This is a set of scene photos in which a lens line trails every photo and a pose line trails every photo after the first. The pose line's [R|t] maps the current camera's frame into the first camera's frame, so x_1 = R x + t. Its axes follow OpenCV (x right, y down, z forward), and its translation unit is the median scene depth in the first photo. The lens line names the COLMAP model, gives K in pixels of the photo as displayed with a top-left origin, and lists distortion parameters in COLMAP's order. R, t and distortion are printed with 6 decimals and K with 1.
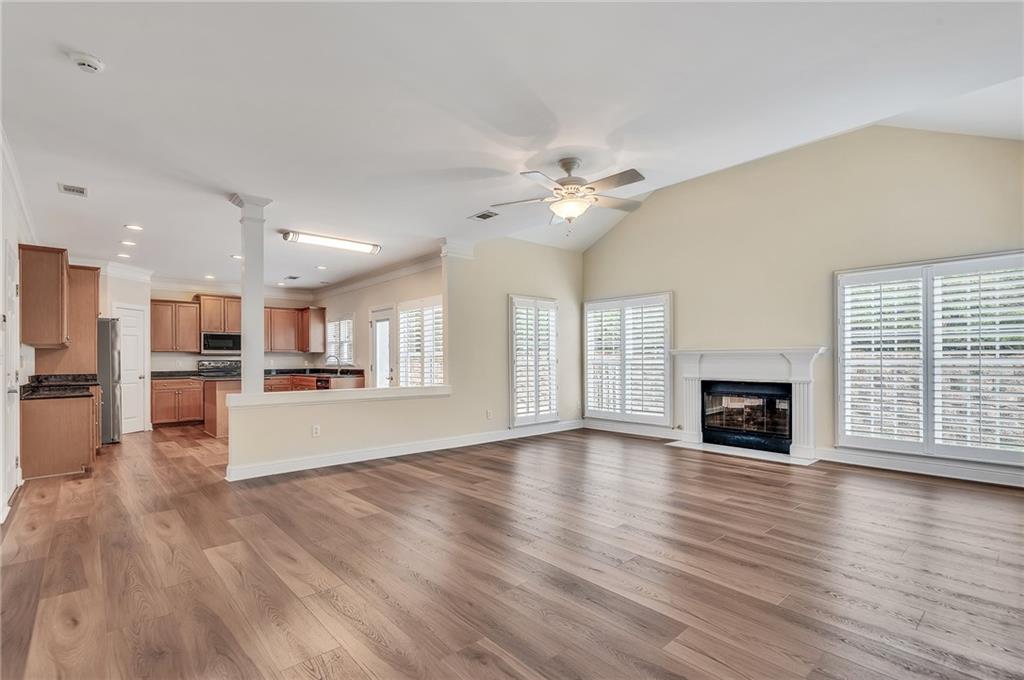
lens RADIAL K [[477.5, 0, 504.6], [0, 477.5, 361.9], [0, 0, 1]] dist [0.038903, -0.000456]
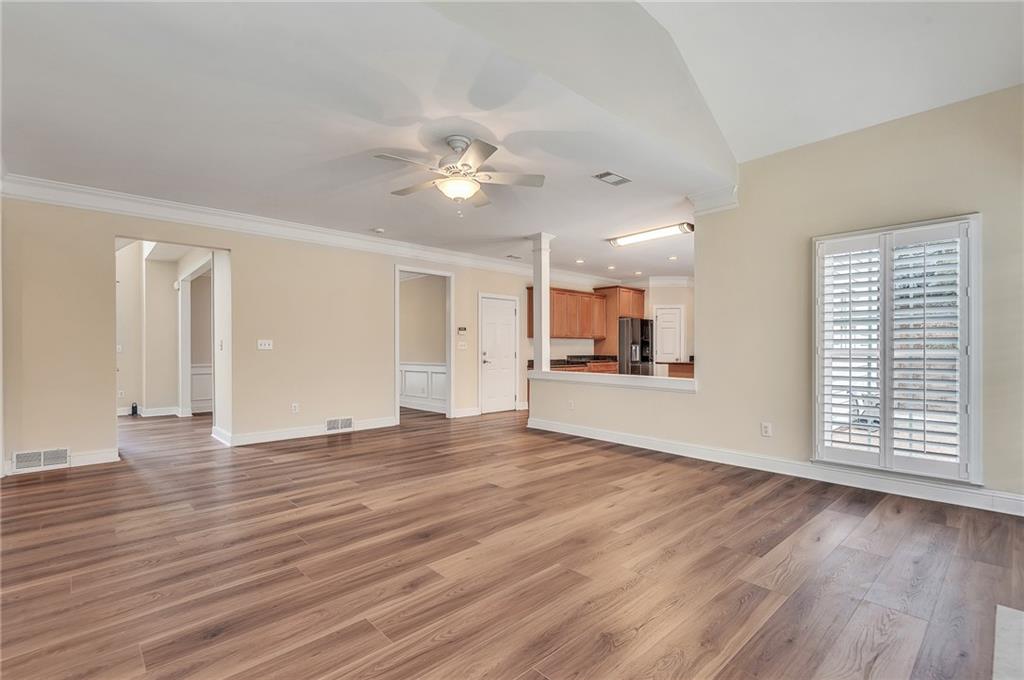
lens RADIAL K [[471.5, 0, 512.3], [0, 471.5, 344.6], [0, 0, 1]] dist [0.012720, -0.000693]
pose [[0.030698, -0.001667, -0.999527, 0.693469], [-0.005022, 0.999986, -0.001822, -0.005868], [0.999516, 0.005076, 0.030689, 0.696353]]
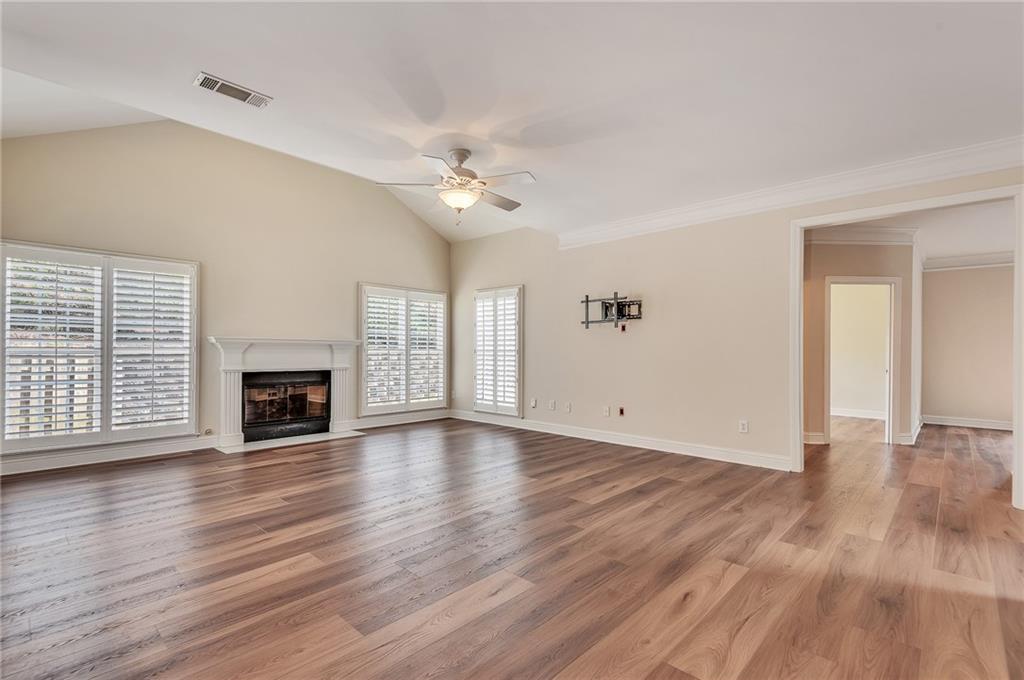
lens RADIAL K [[477.2, 0, 517.1], [0, 477.2, 352.1], [0, 0, 1]] dist [0.028234, -0.000325]
pose [[-0.111012, -0.000436, 0.993819, -0.564279], [-0.001876, 0.999998, 0.000229, -0.000161], [-0.993817, -0.001839, -0.111013, 0.641236]]
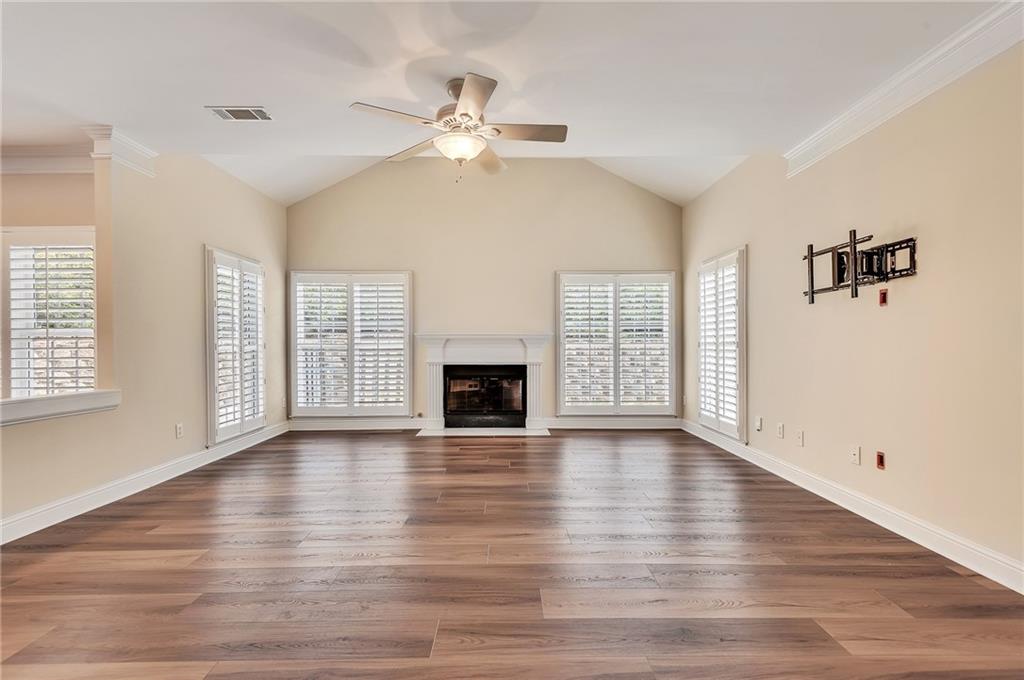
lens RADIAL K [[471.5, 0, 512.3], [0, 471.5, 344.6], [0, 0, 1]] dist [0.012720, -0.000693]
pose [[0.649523, 0.000409, 0.760341, -0.250128], [0.003489, 0.999988, -0.003518, 0.000570], [-0.760334, 0.004938, 0.649514, 0.288055]]
